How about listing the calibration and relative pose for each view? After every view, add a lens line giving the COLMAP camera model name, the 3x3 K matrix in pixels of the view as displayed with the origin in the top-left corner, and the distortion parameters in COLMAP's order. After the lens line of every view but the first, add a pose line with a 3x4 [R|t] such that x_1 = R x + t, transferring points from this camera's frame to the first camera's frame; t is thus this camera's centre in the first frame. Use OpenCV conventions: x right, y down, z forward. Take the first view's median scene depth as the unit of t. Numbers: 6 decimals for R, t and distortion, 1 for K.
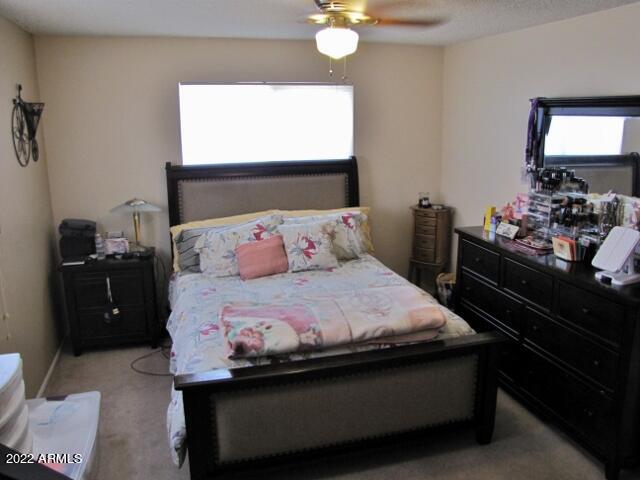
lens RADIAL K [[527.2, 0, 329.5], [0, 527.2, 240.4], [0, 0, 1]] dist [-0.135064, 0.014034]
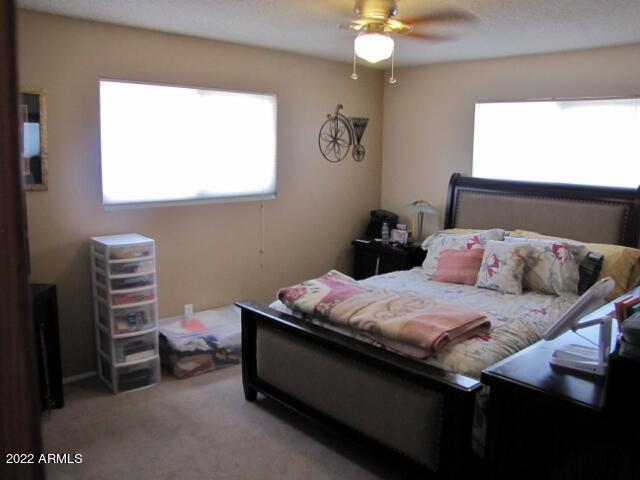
lens RADIAL K [[527.2, 0, 329.5], [0, 527.2, 240.4], [0, 0, 1]] dist [-0.135064, 0.014034]
pose [[0.446925, 0.161606, -0.879853, 0.640361], [-0.225662, 0.972106, 0.063924, -0.023222], [0.865641, 0.169980, 0.470927, 0.295492]]
